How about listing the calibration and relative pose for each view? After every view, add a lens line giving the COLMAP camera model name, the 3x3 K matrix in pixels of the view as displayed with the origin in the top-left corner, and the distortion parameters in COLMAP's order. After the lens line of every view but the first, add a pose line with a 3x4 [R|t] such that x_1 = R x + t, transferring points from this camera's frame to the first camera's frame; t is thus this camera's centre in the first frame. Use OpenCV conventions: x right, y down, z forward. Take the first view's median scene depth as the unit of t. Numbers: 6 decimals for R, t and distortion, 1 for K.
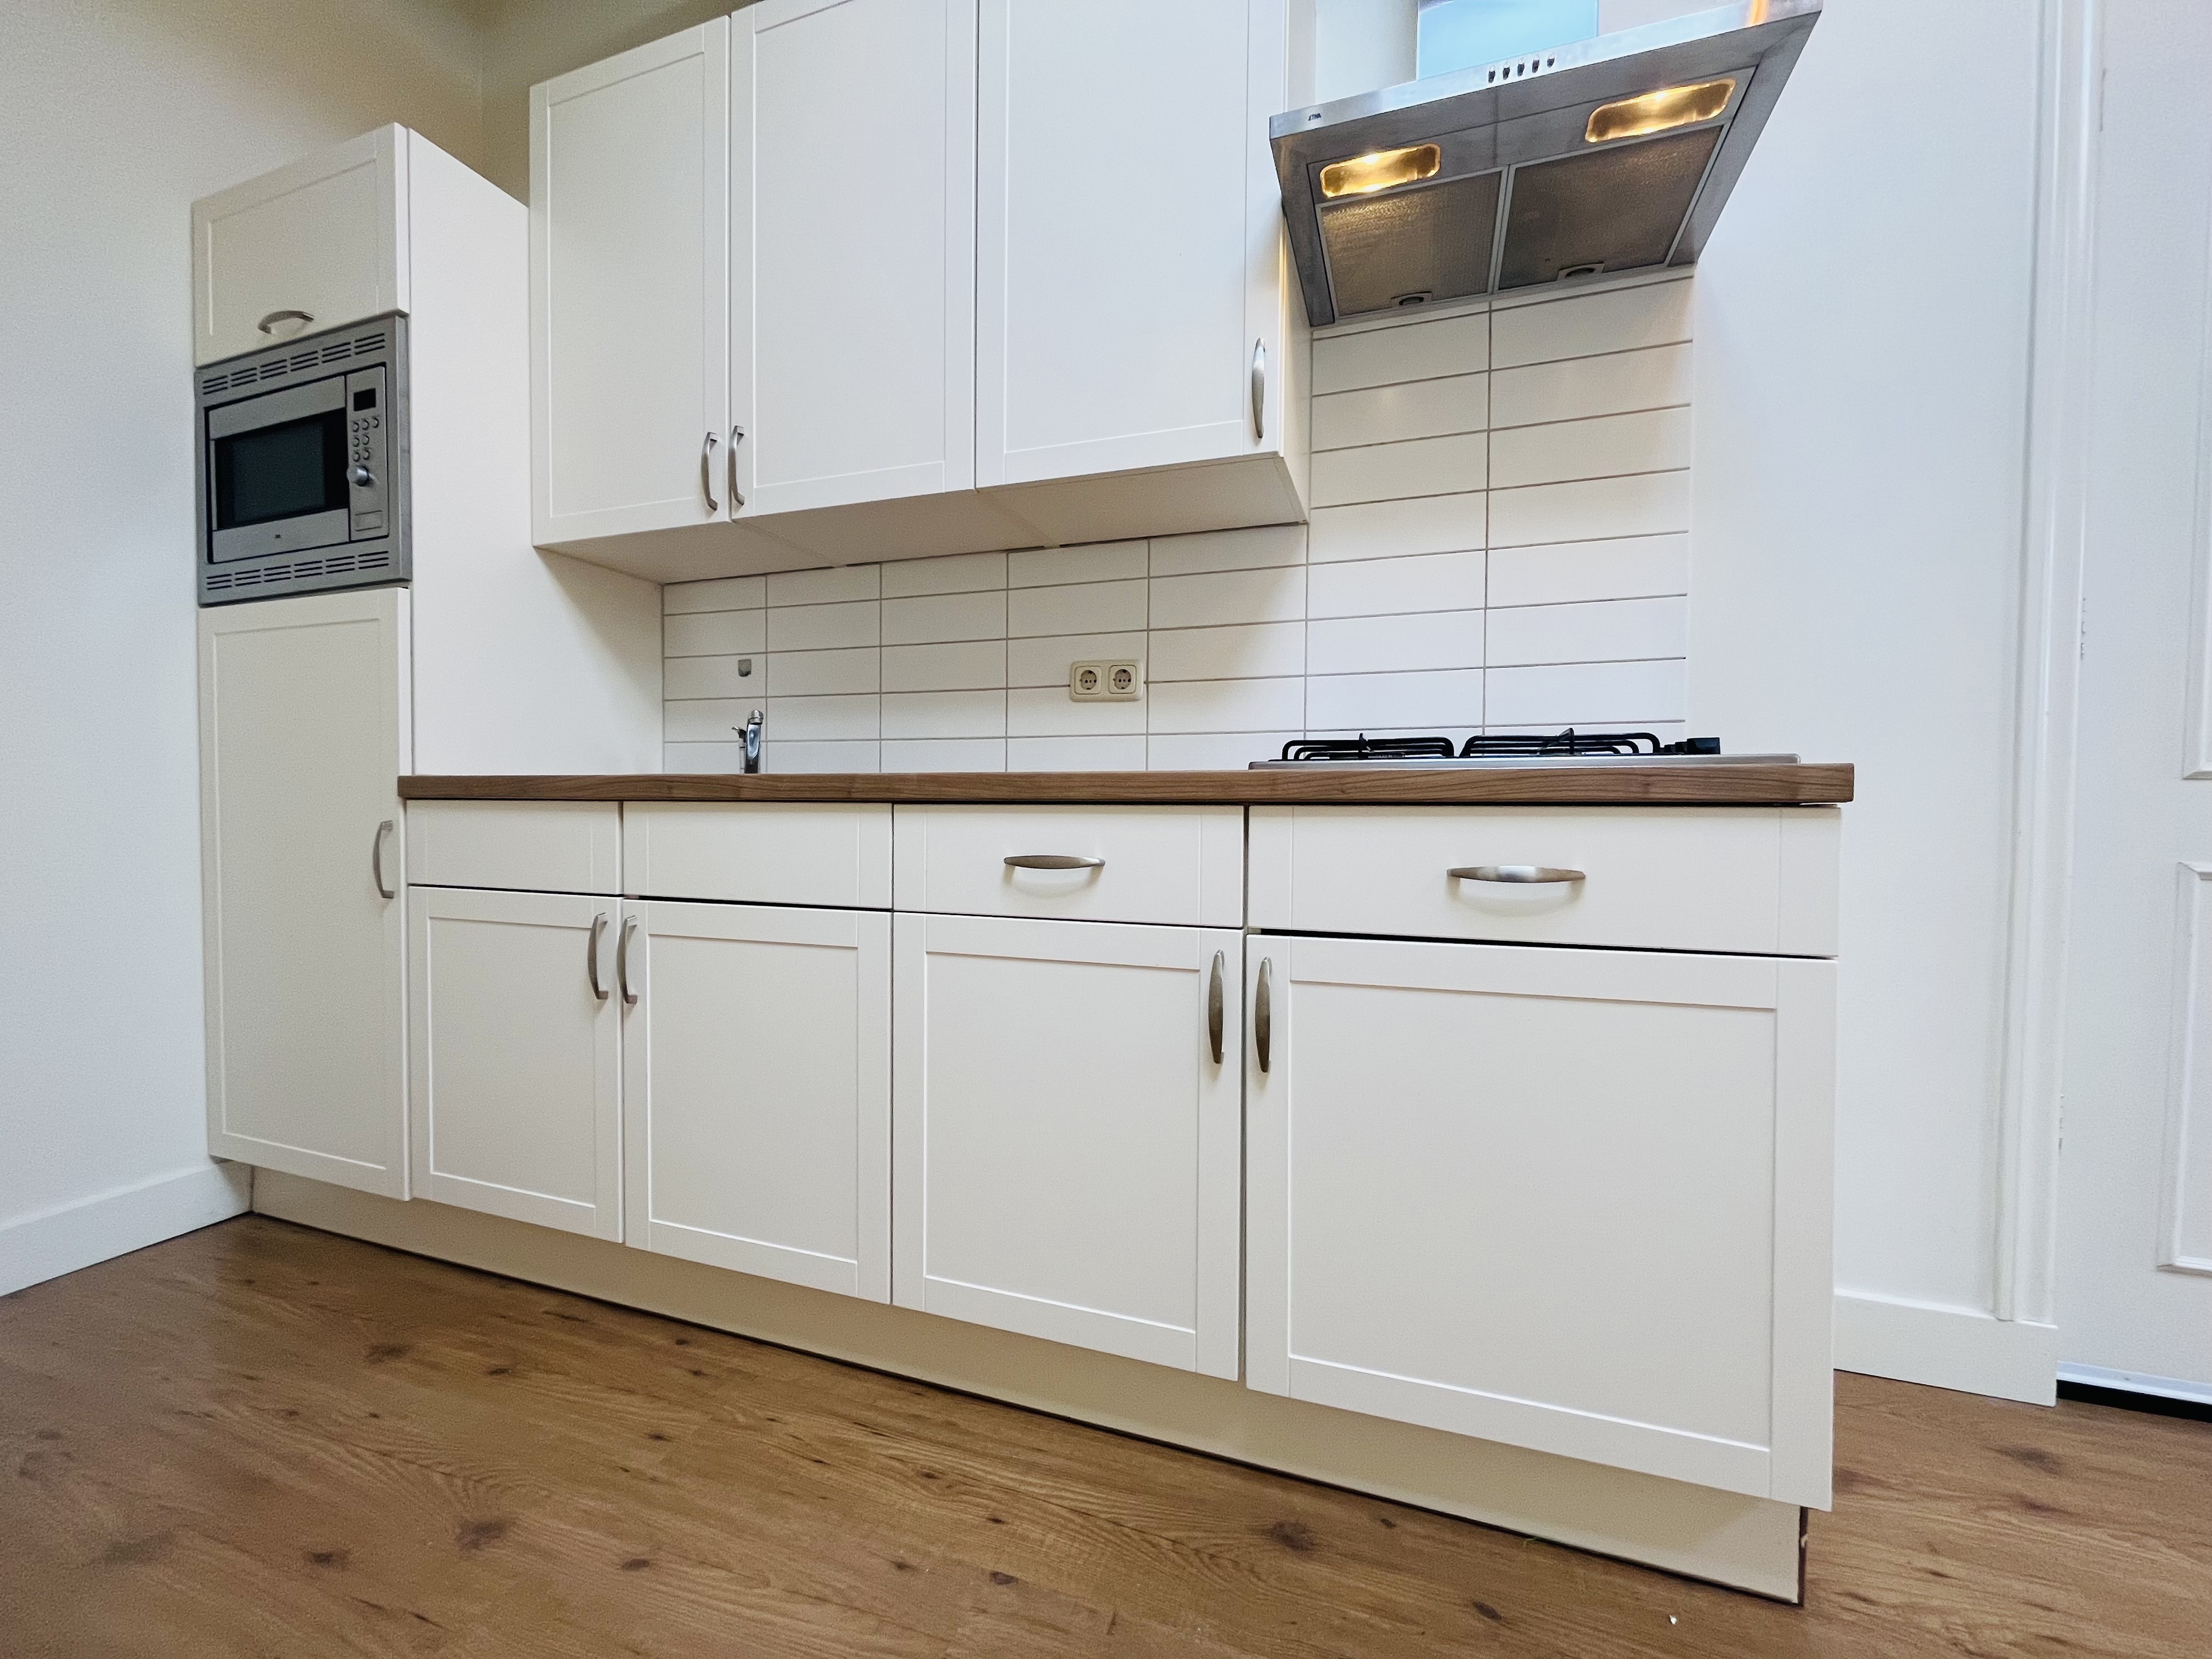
lens RADIAL K [[898.0, 0, 1102.5], [0, 898.0, 830.6], [0, 0, 1]] dist [0.000105, 0.000091]
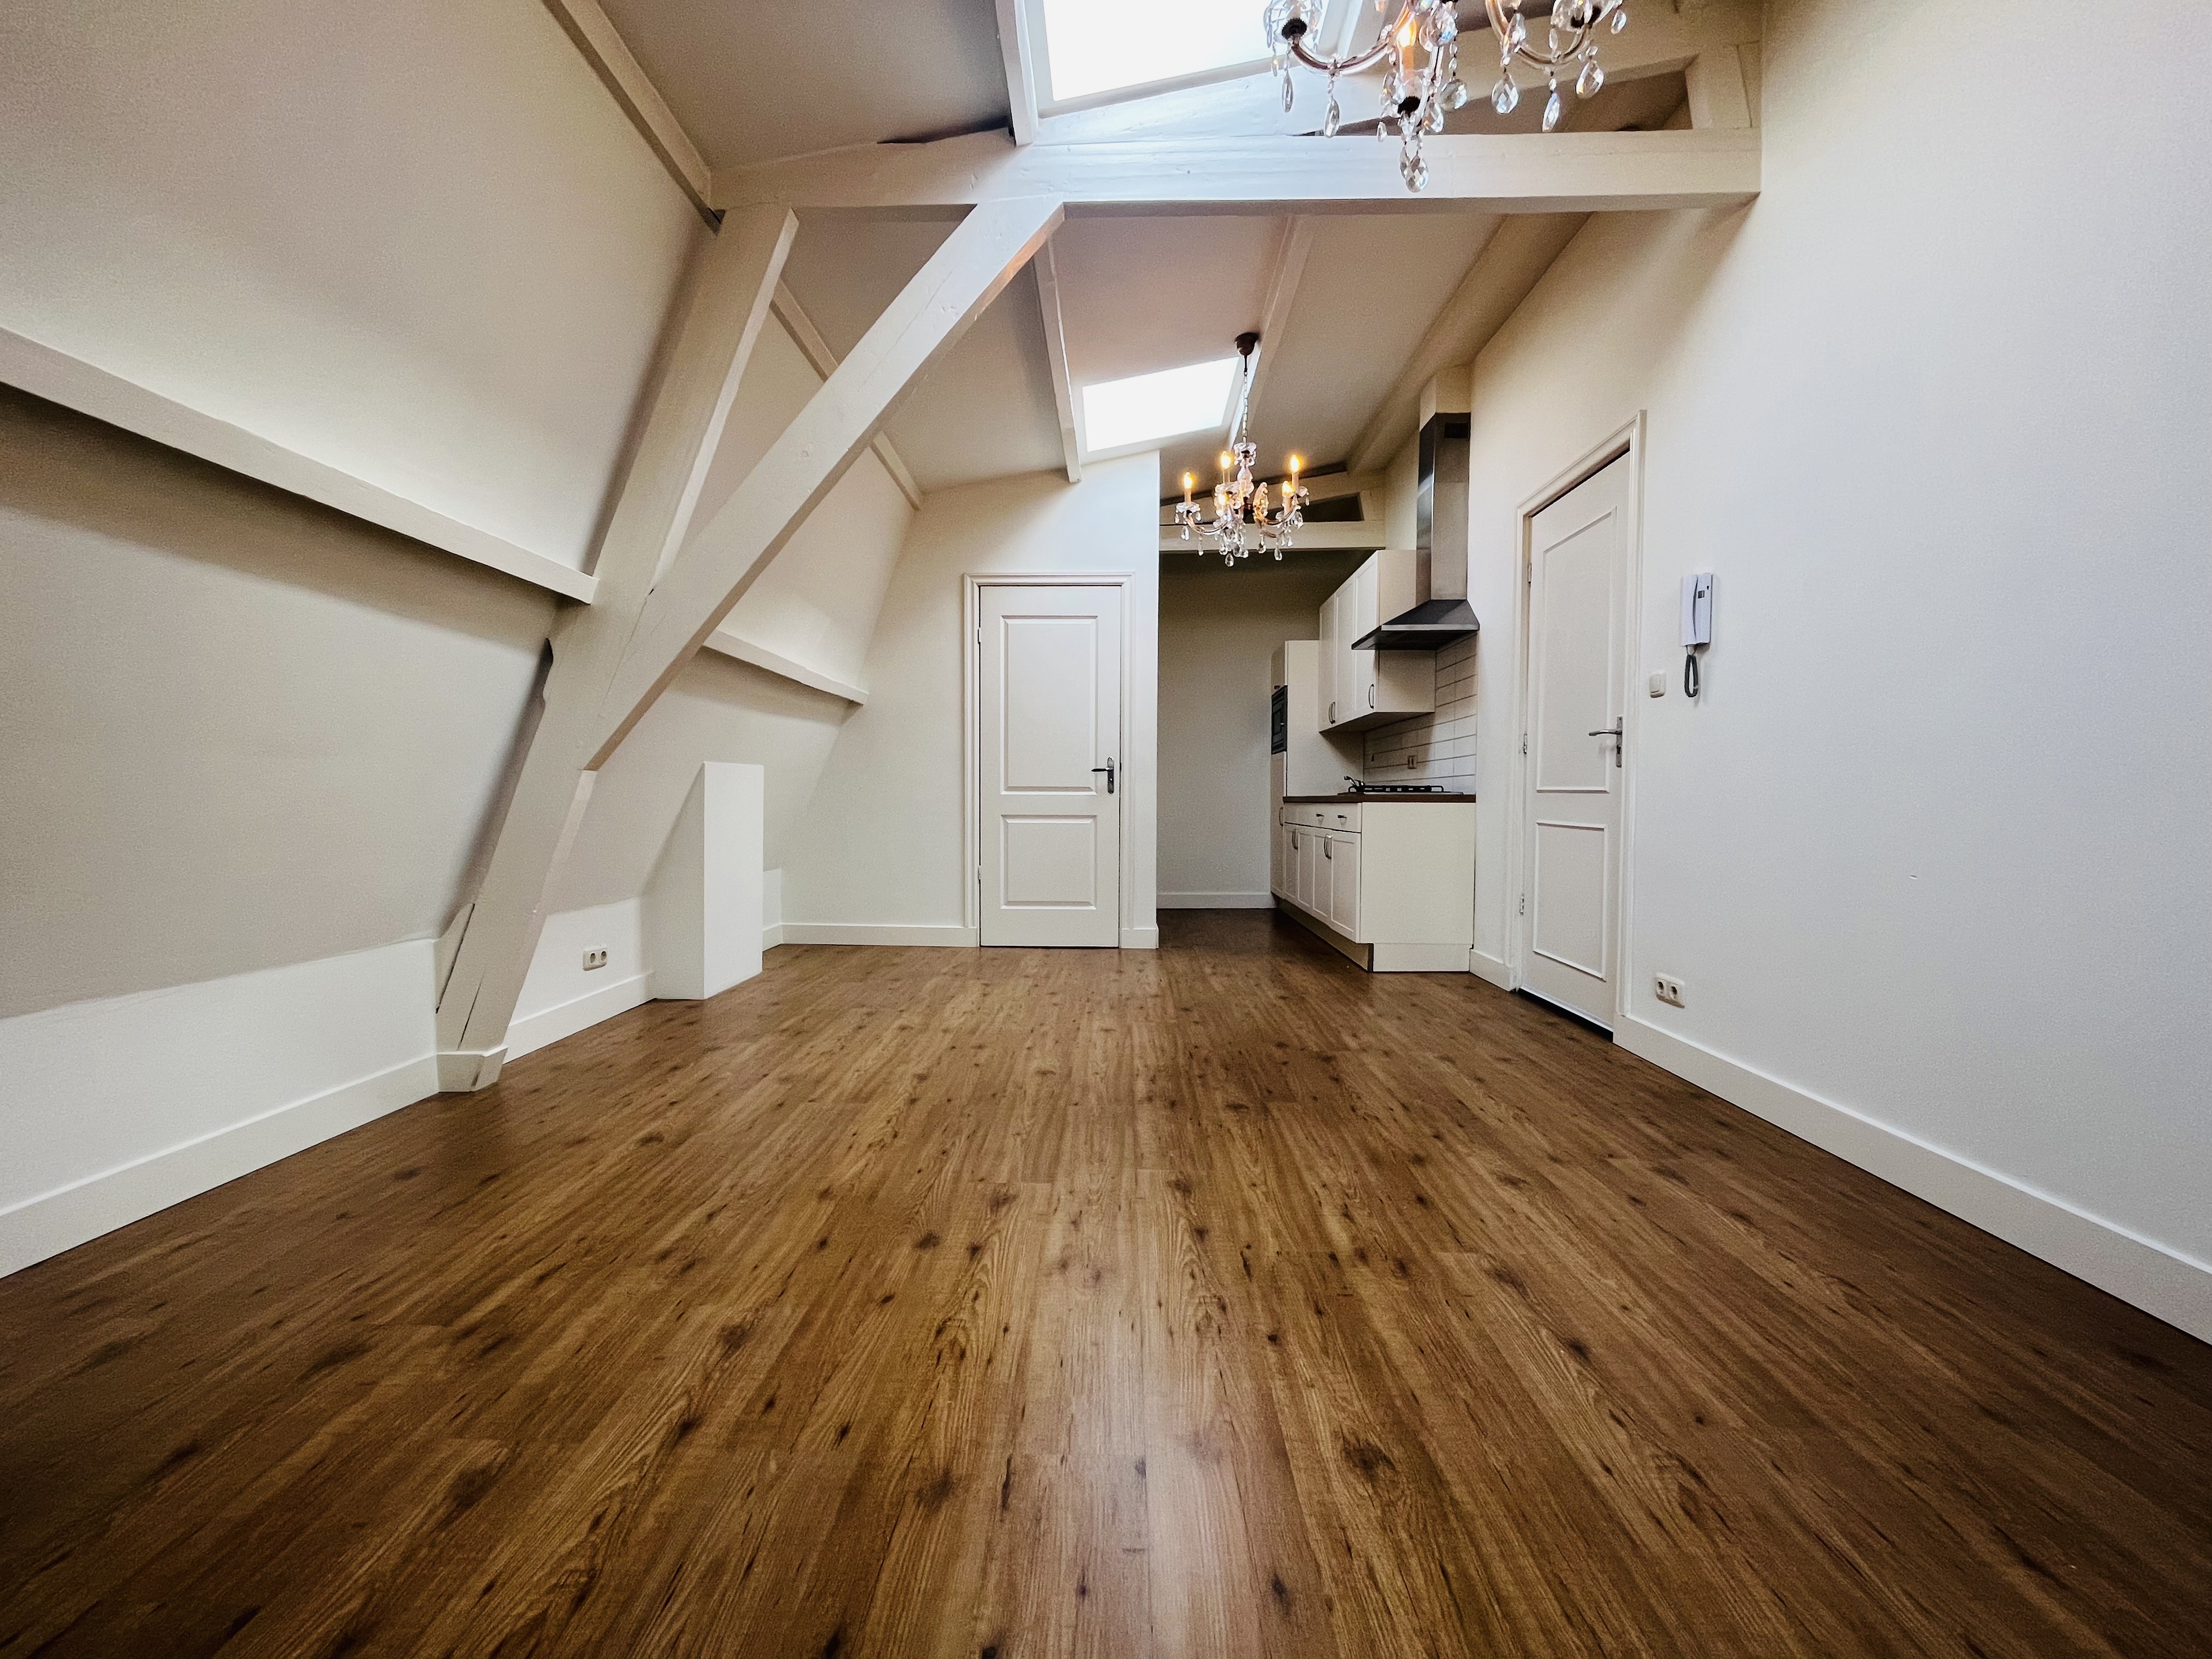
lens RADIAL K [[898.0, 0, 1102.5], [0, 898.0, 830.6], [0, 0, 1]] dist [0.000105, 0.000091]
pose [[0.309735, 0.024801, -0.950500, 3.629257], [-0.020506, 0.999601, 0.019400, 0.043868], [0.950602, 0.013482, 0.310120, -1.361533]]
